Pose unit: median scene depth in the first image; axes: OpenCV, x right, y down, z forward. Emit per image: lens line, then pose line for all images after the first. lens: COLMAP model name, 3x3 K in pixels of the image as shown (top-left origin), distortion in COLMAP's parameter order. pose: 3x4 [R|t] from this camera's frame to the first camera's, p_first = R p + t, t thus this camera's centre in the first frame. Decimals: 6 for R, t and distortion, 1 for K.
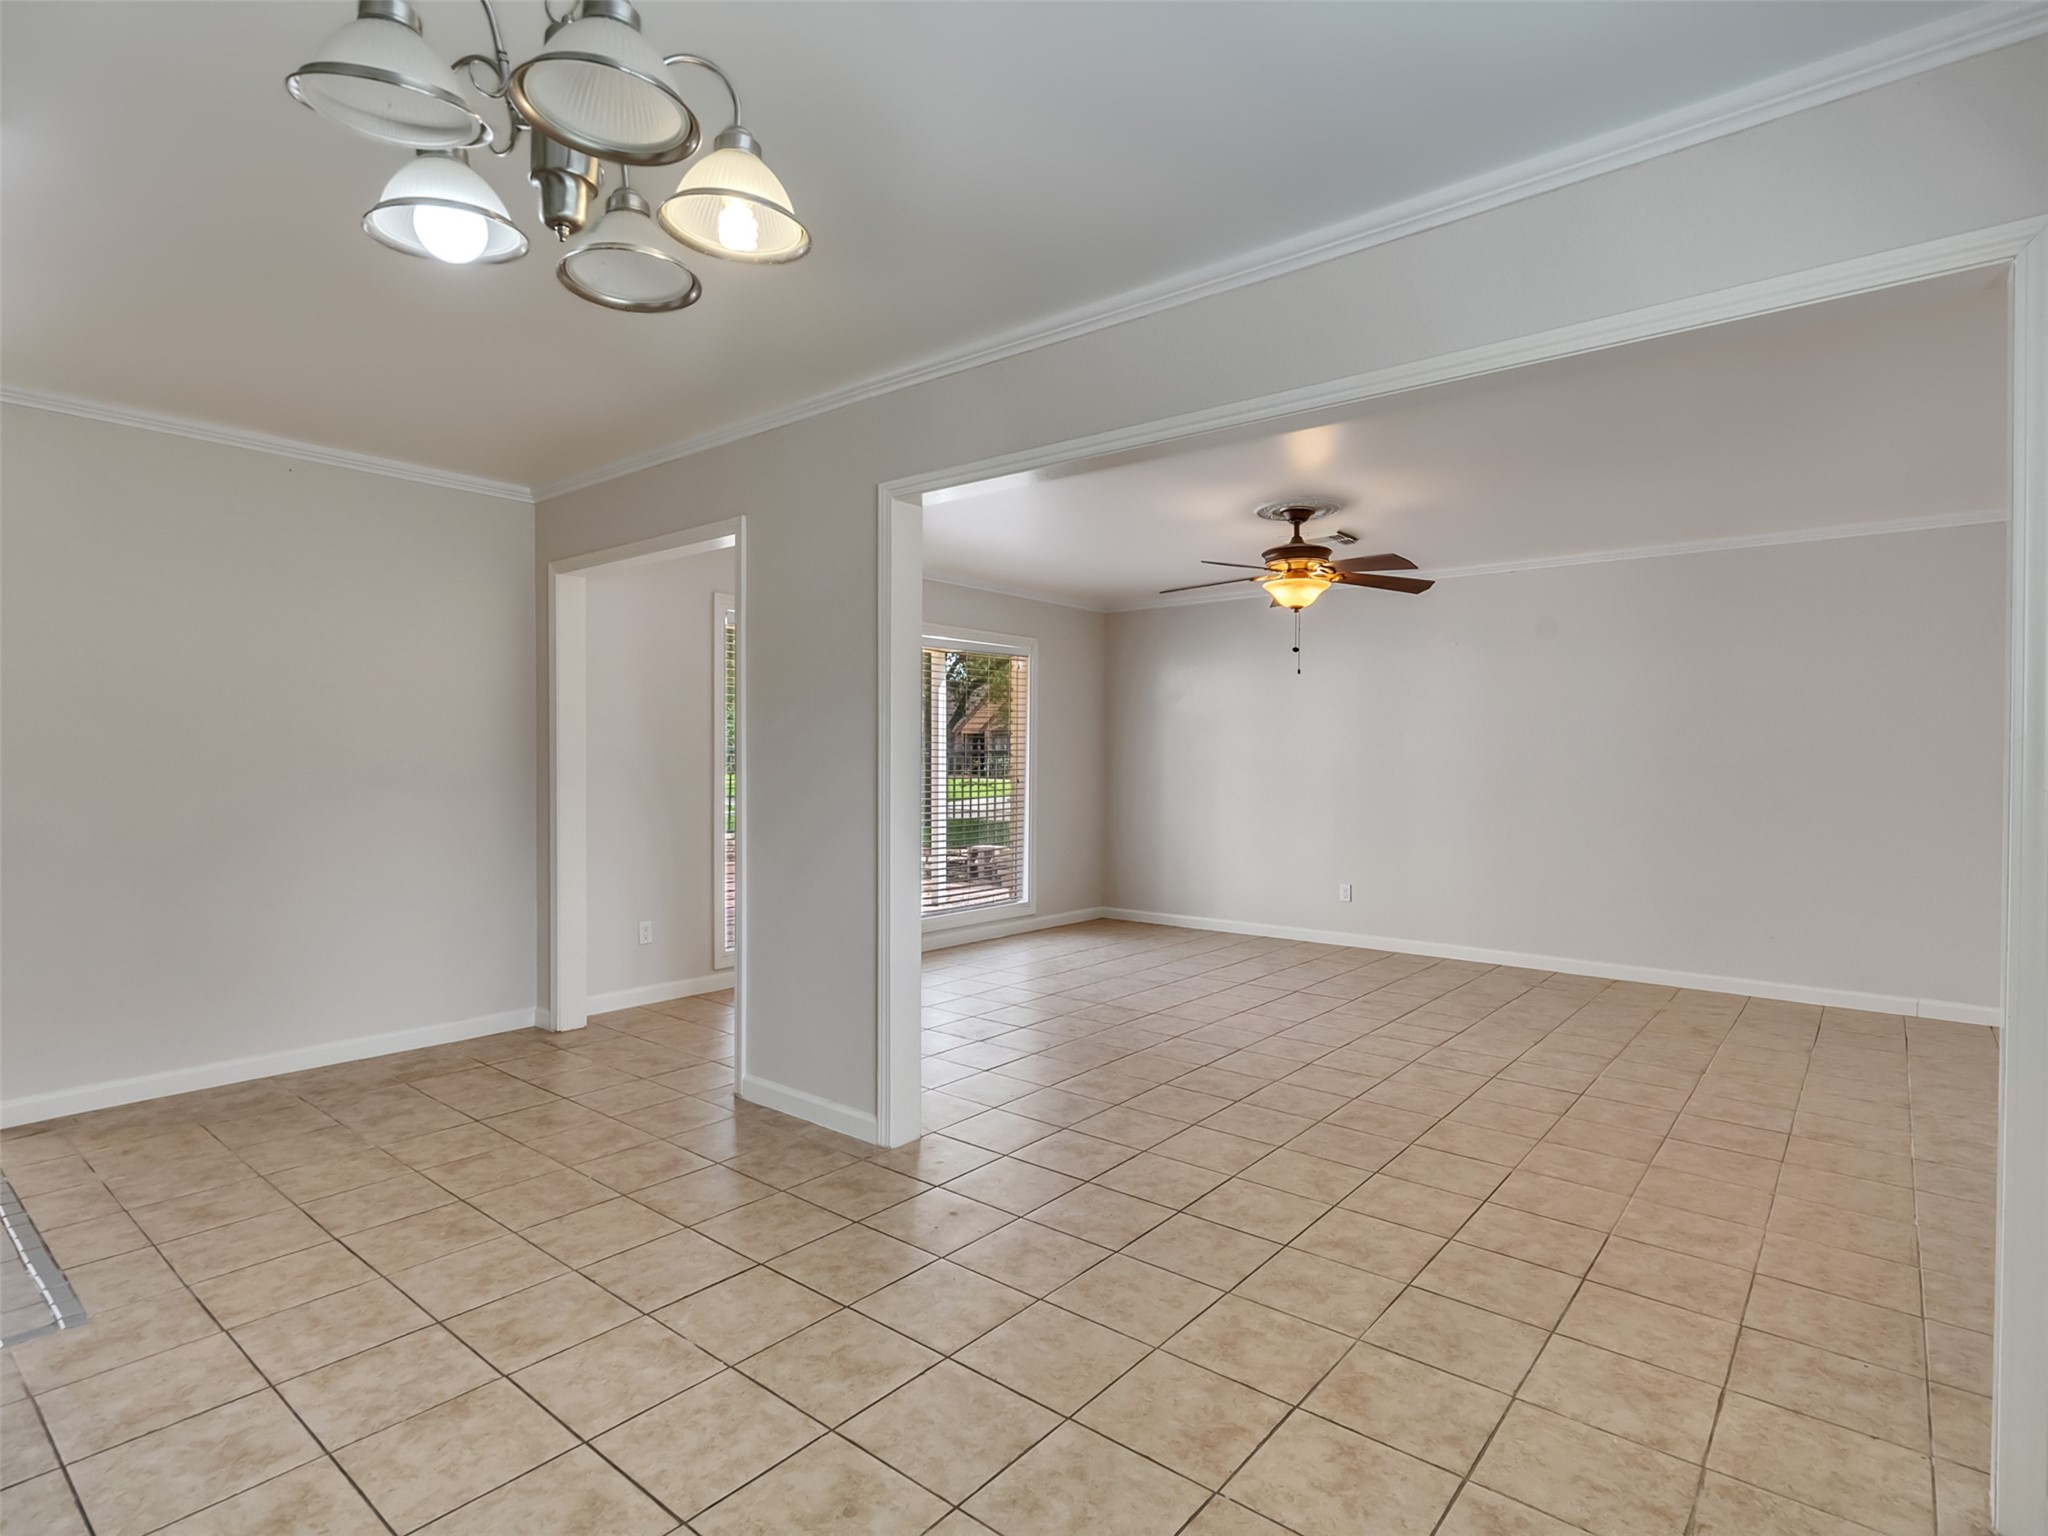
lens RADIAL K [[1058.5, 0, 1009.6], [0, 1058.5, 784.9], [0, 0, 1]] dist [-0.006578, 0.005887]
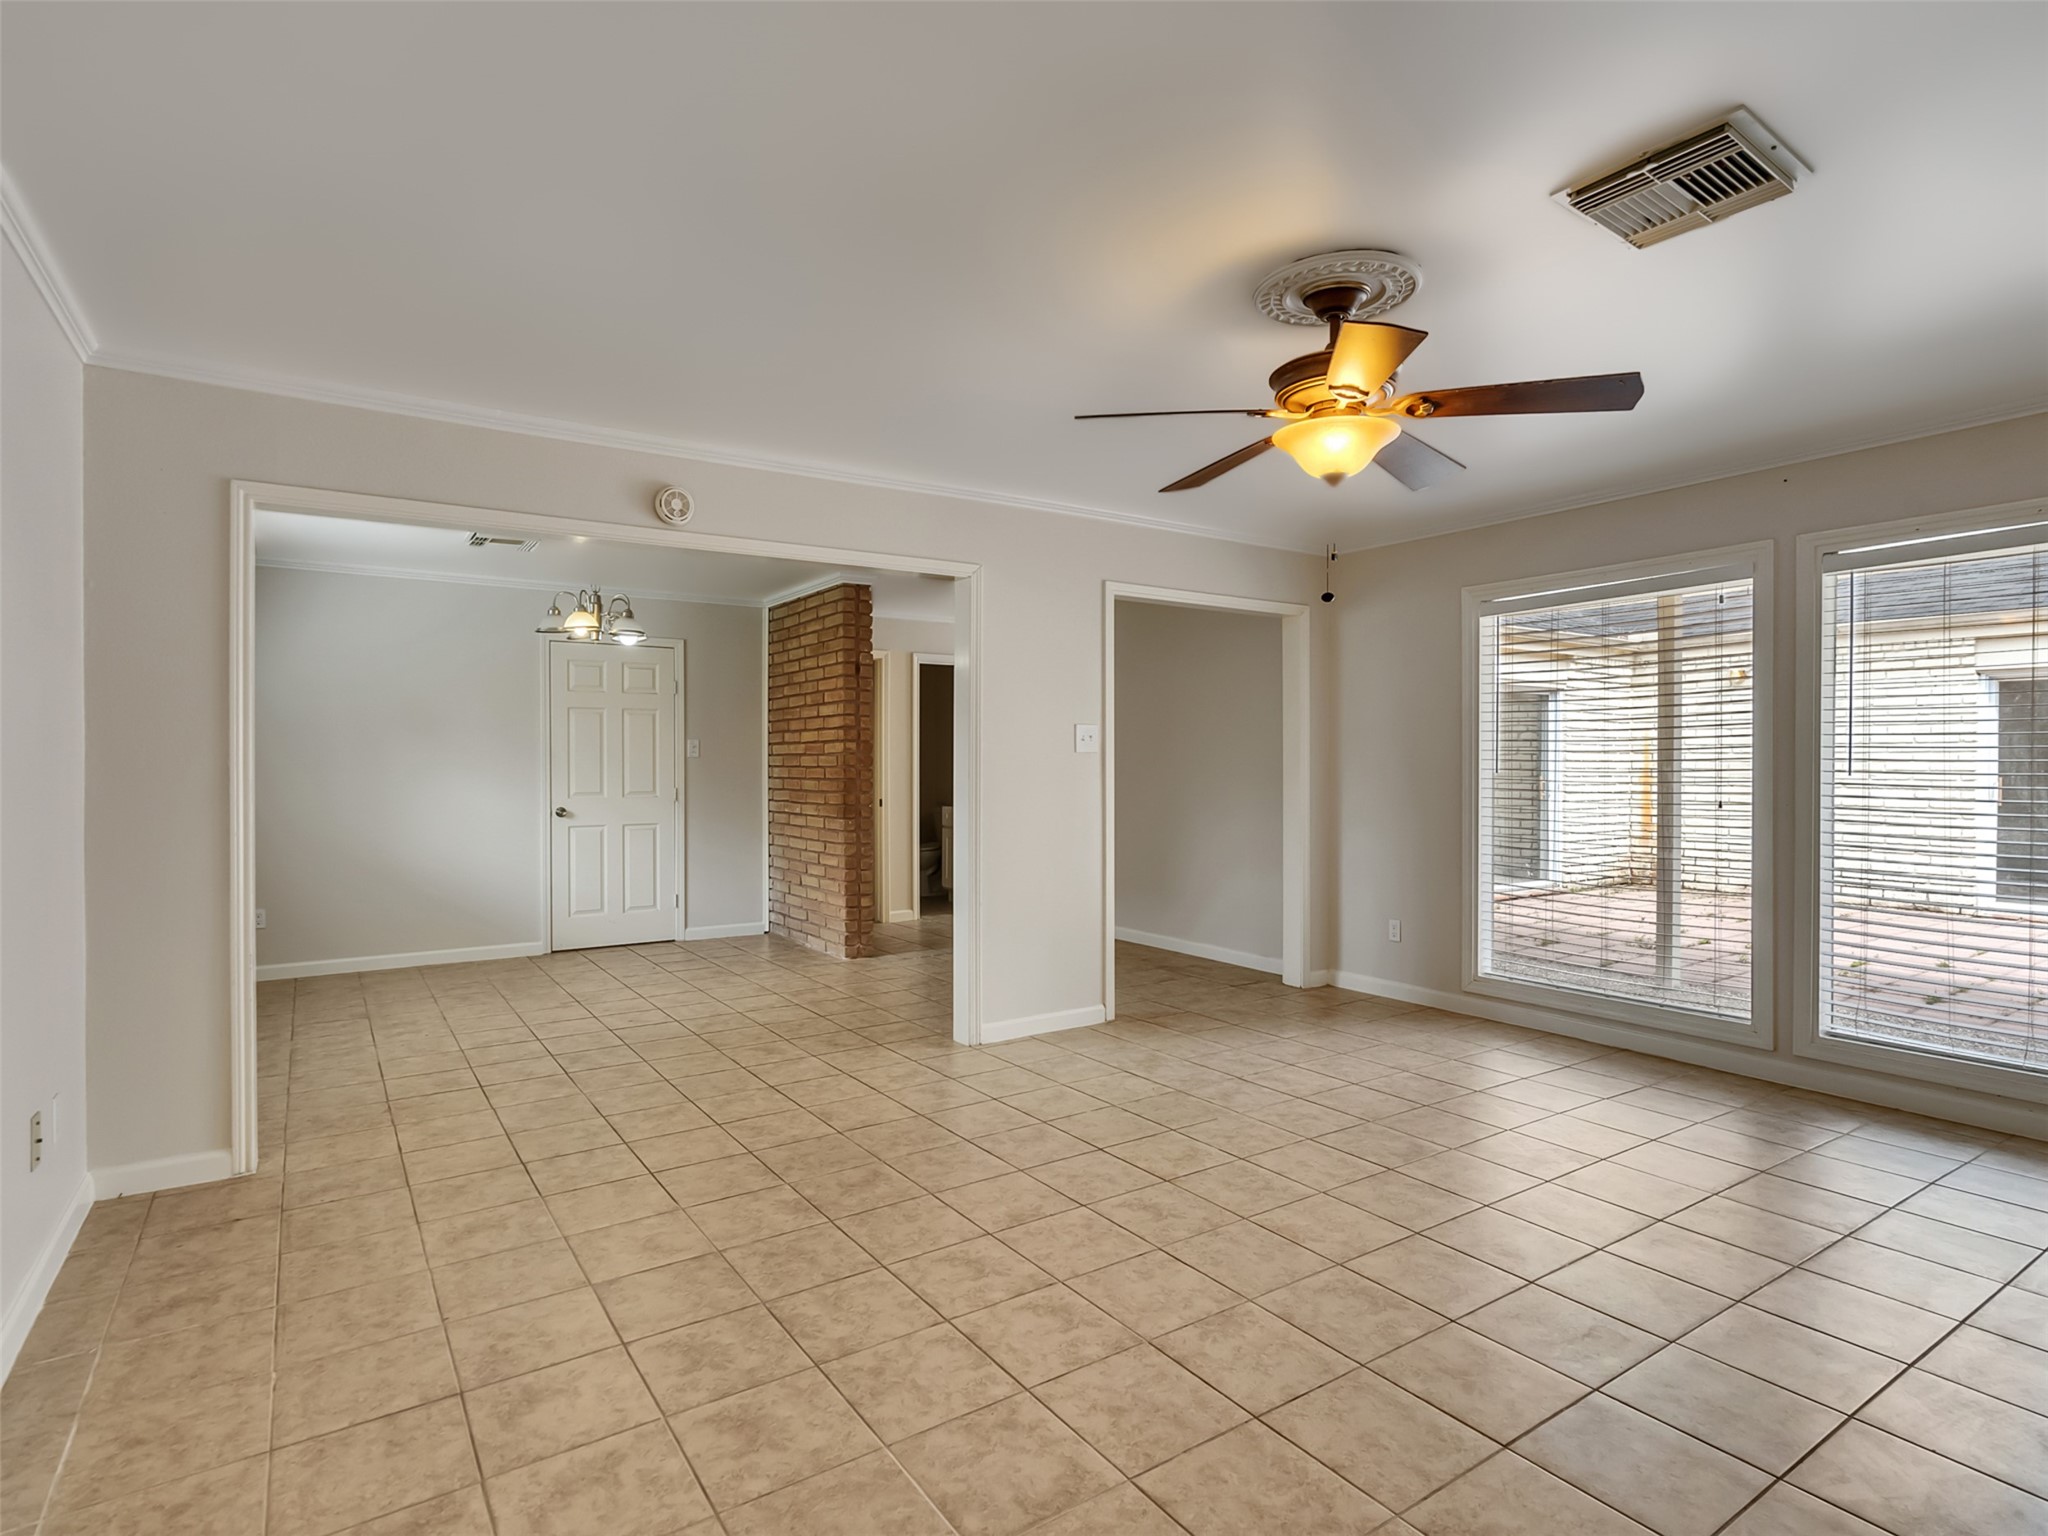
lens RADIAL K [[1058.5, 0, 997.8], [0, 1058.5, 778.0], [0, 0, 1]] dist [-0.006578, 0.005887]
pose [[-0.293448, 0.008915, -0.955934, 1.276256], [-0.022881, 0.999605, 0.016346, -0.031868], [0.955701, 0.026669, -0.293128, 1.527401]]
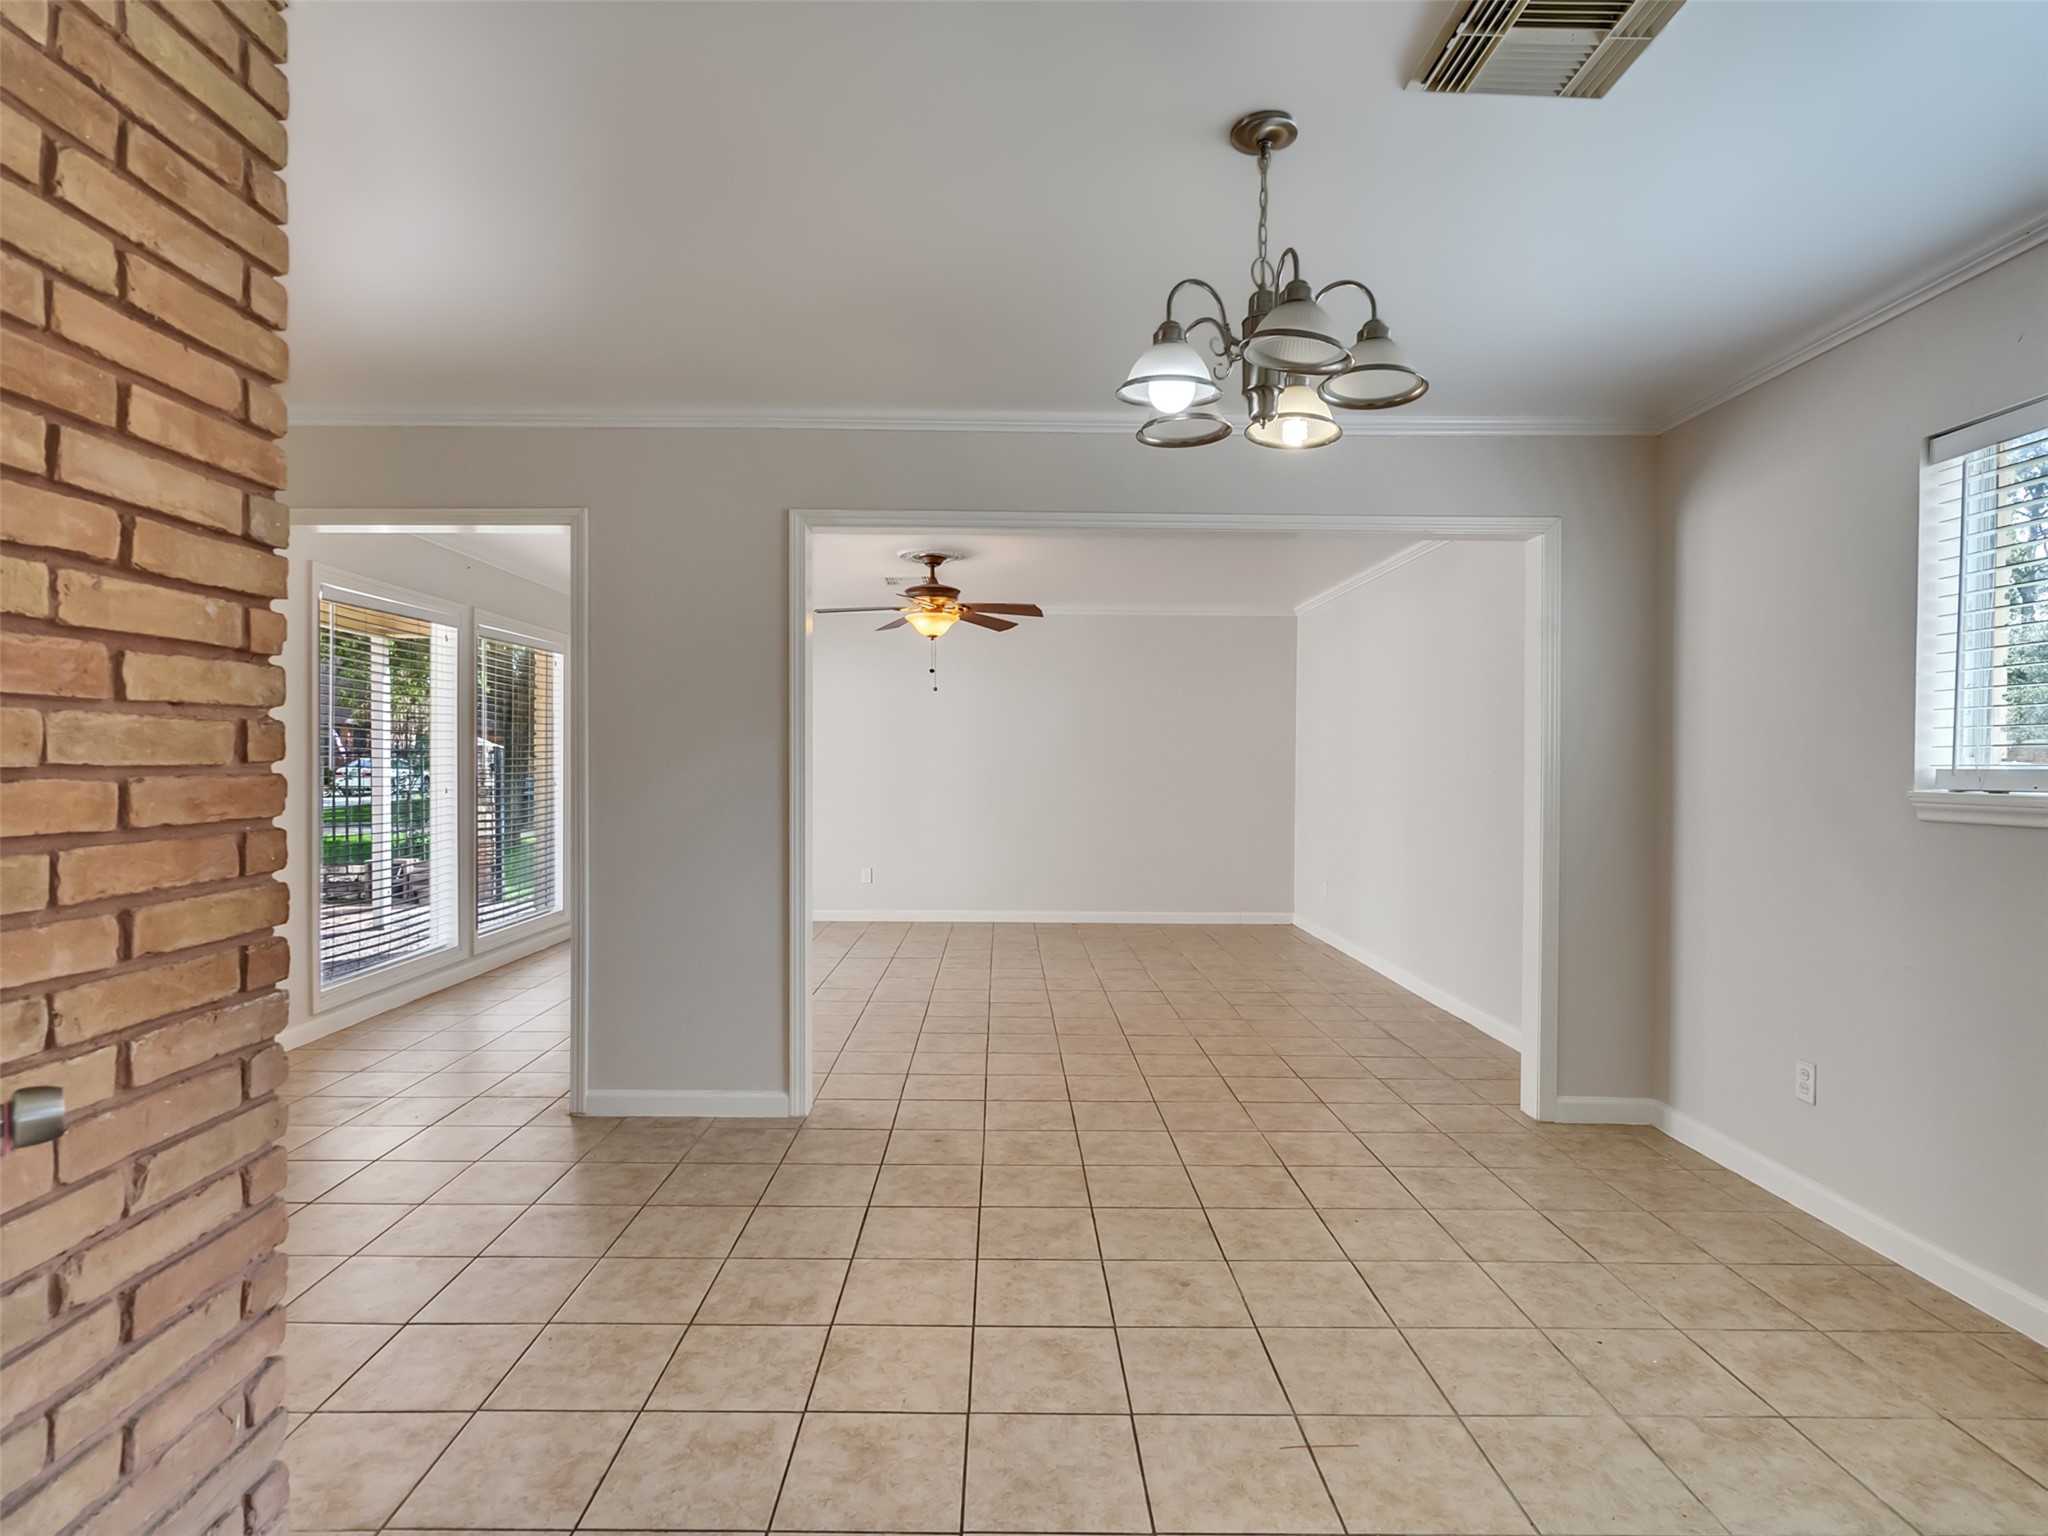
lens RADIAL K [[1058.5, 0, 1018.1], [0, 1058.5, 763.0], [0, 0, 1]] dist [-0.006578, 0.005887]
pose [[0.759421, 0.000092, 0.650600, -0.683989], [0.012927, 0.999800, -0.015230, -0.002828], [-0.650471, 0.019977, 0.759268, 0.019677]]
